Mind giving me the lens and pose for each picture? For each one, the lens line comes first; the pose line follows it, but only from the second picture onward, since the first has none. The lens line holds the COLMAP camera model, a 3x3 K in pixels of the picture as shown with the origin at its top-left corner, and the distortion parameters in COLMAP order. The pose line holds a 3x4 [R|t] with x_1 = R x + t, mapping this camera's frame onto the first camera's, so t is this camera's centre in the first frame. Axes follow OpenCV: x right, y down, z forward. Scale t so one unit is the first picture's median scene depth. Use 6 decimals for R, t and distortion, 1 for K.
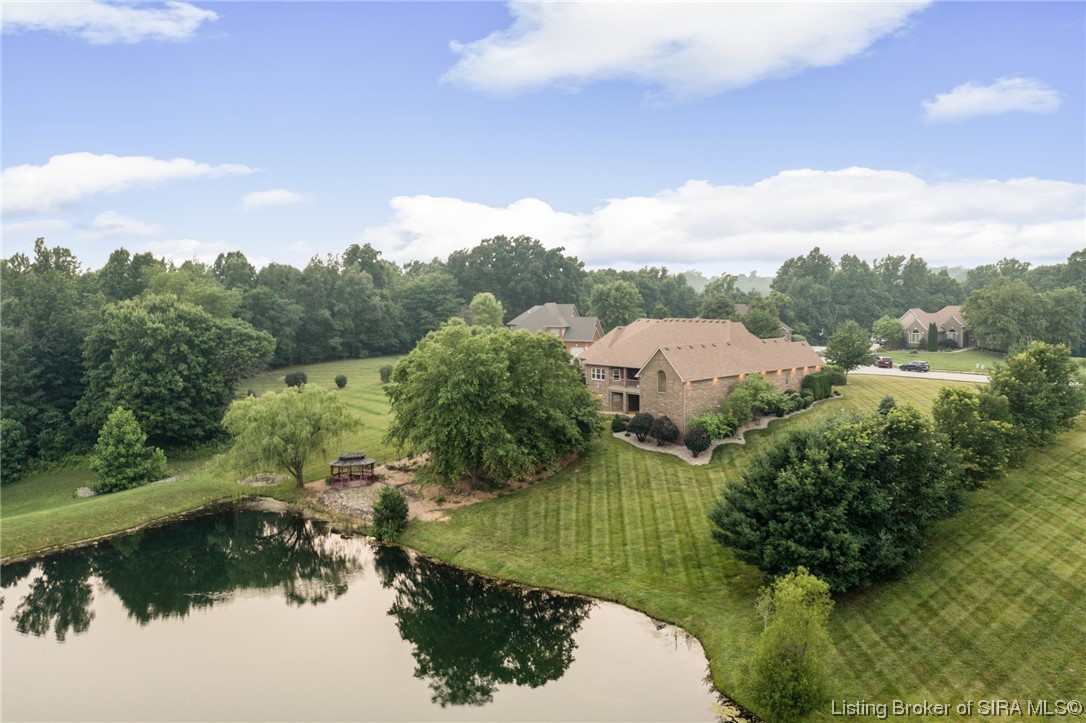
lens RADIAL K [[864.6, 0, 543.0], [0, 864.6, 361.5], [0, 0, 1]] dist [-0.013443, -0.001529]
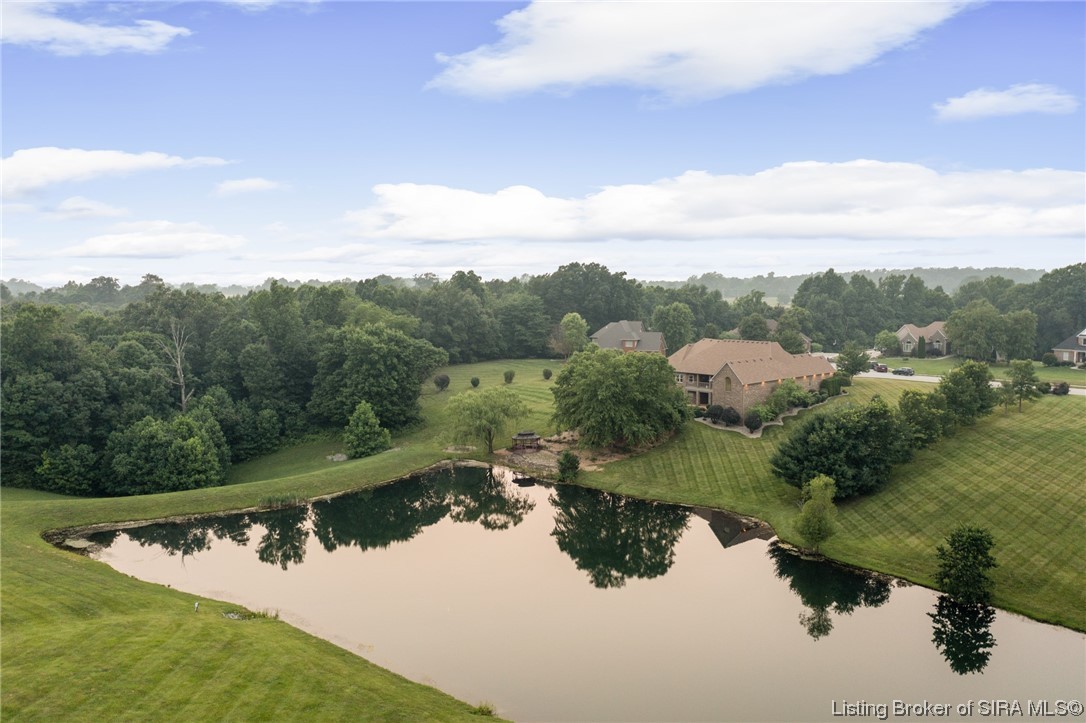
lens RADIAL K [[864.6, 0, 543.0], [0, 864.6, 361.5], [0, 0, 1]] dist [-0.013443, -0.001529]
pose [[0.999873, -0.000019, -0.015933, -0.162496], [0.000113, 0.999982, 0.005931, -0.025816], [0.015933, -0.005932, 0.999855, -0.521317]]
